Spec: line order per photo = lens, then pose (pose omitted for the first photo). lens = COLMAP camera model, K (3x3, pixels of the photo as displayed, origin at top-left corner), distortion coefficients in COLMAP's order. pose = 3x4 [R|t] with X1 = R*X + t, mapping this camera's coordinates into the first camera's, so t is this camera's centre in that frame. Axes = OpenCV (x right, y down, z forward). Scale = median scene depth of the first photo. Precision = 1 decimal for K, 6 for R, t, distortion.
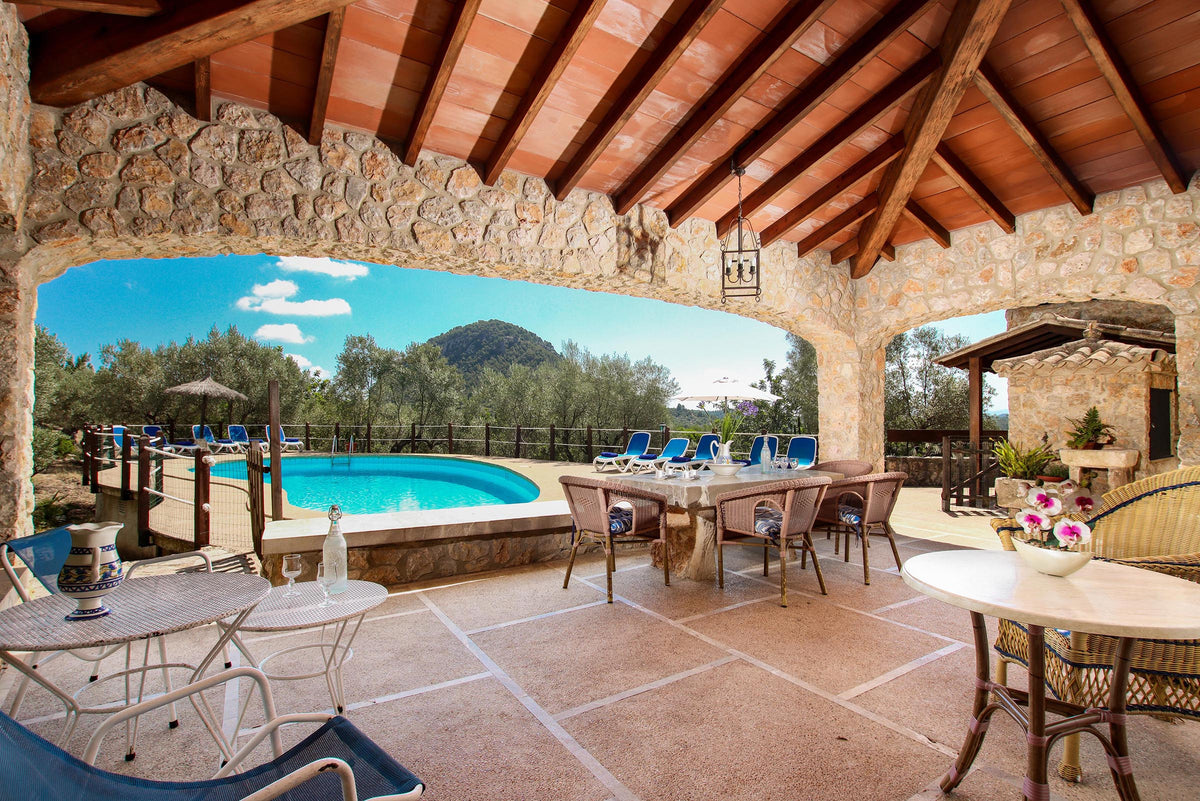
lens RADIAL K [[555.4, 0, 600.0], [0, 555.4, 400.5], [0, 0, 1]] dist [-0.025592, 0.000428]
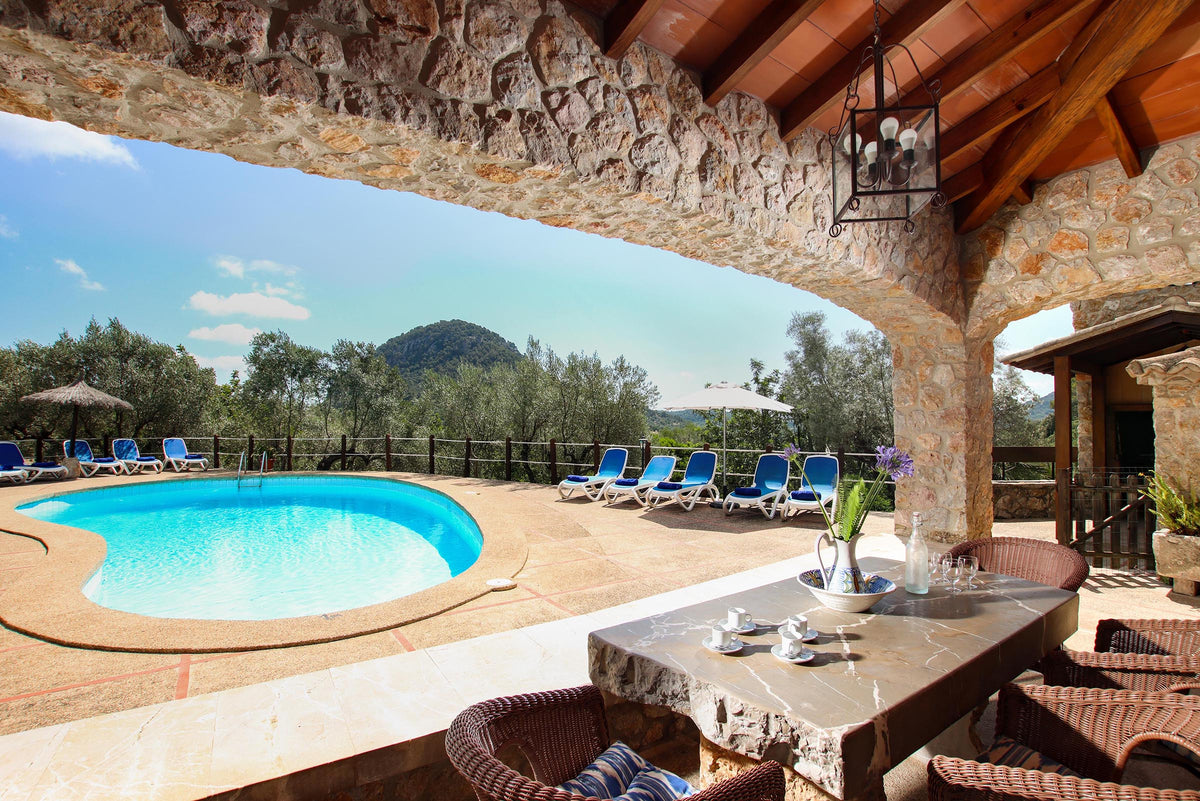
lens RADIAL K [[555.4, 0, 600.0], [0, 555.4, 400.5], [0, 0, 1]] dist [-0.025592, 0.000428]
pose [[0.997949, -0.004390, 0.063869, -0.001745], [0.004456, 0.999990, -0.000896, -0.010697], [-0.063864, 0.001178, 0.997958, 0.157840]]
